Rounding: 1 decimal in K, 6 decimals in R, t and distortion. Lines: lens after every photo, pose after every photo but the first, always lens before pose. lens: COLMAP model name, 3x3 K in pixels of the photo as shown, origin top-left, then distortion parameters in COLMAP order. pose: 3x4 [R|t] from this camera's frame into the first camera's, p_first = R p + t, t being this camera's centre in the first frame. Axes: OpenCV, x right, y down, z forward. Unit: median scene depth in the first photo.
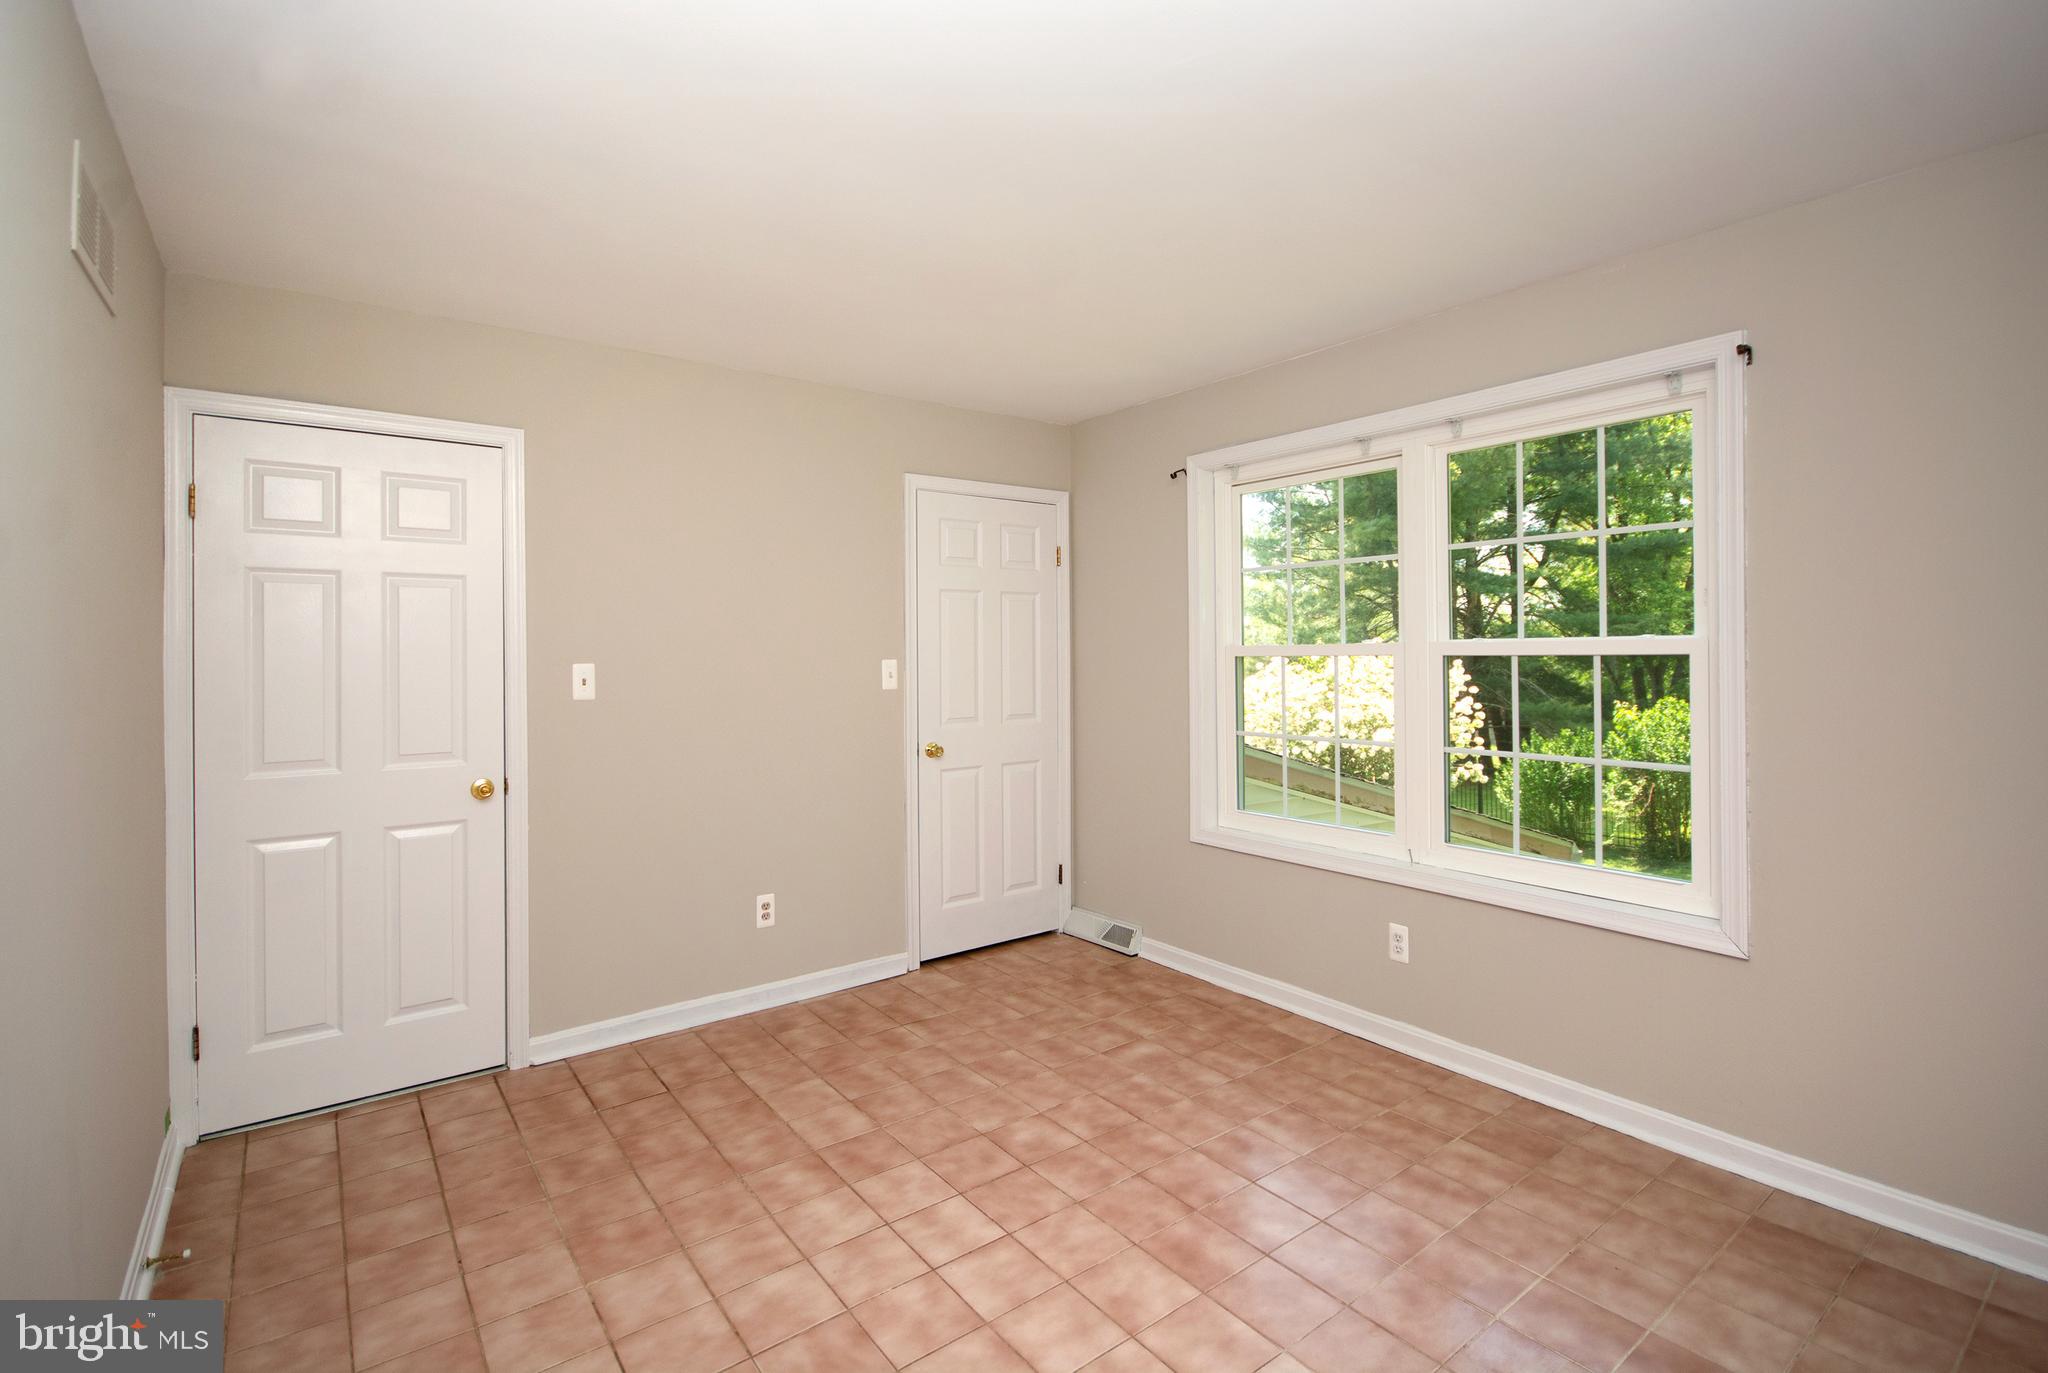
lens RADIAL K [[932.4, 0, 1022.4], [0, 932.4, 667.4], [0, 0, 1]] dist [-0.004863, -0.003312]
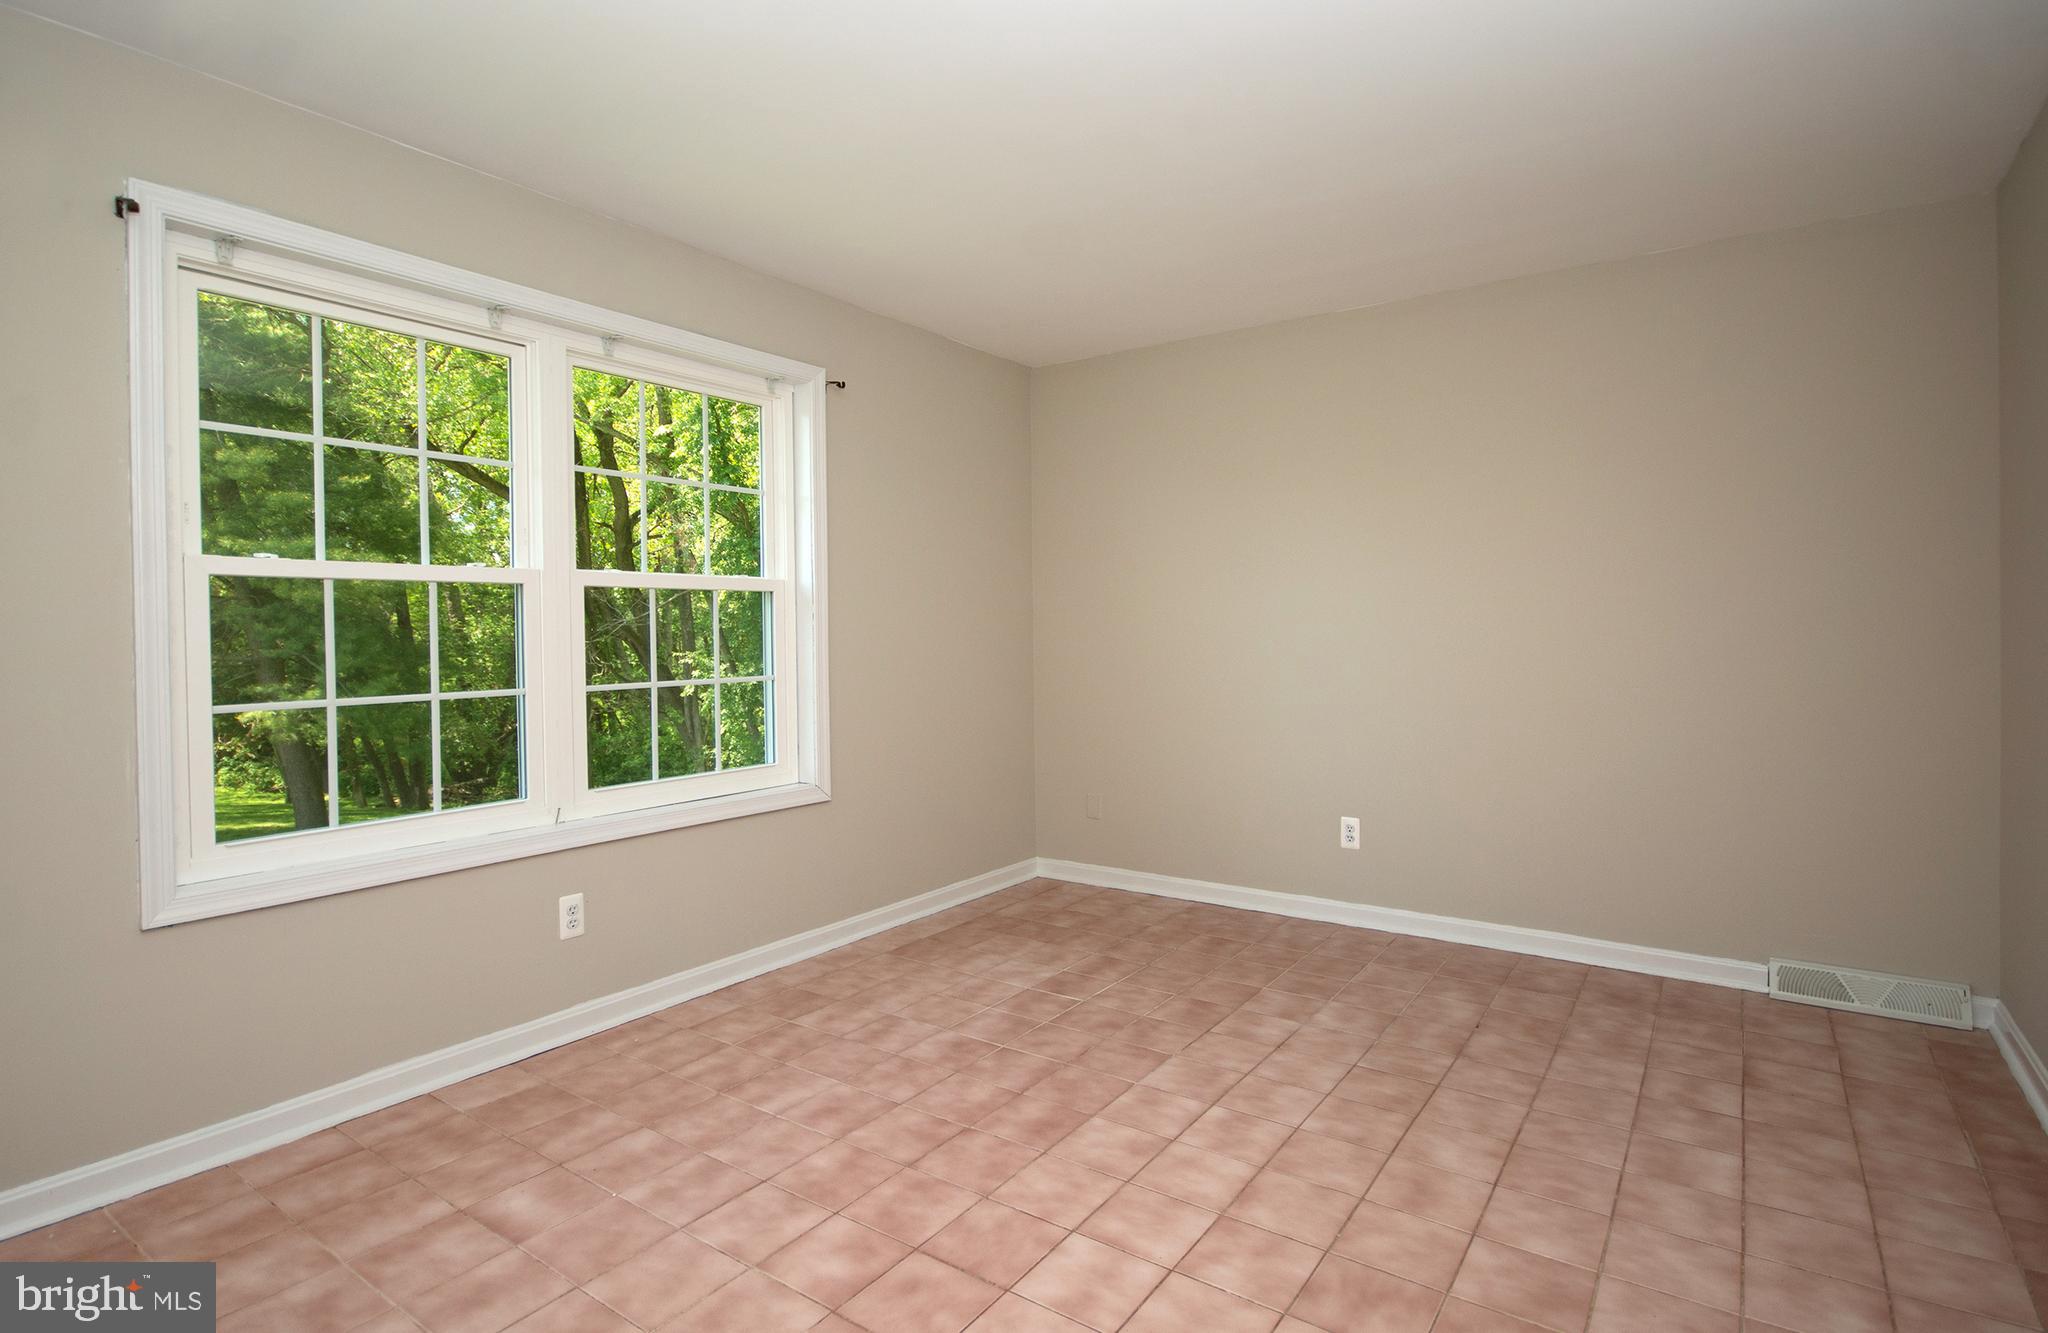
lens RADIAL K [[933.8, 0, 1005.1], [0, 933.8, 634.2], [0, 0, 1]] dist [-0.001416, -0.000093]
pose [[-0.253213, 0.002442, 0.967407, -0.661370], [0.020987, 0.999775, 0.002970, 0.050587], [-0.967183, 0.021054, -0.253208, 1.018145]]
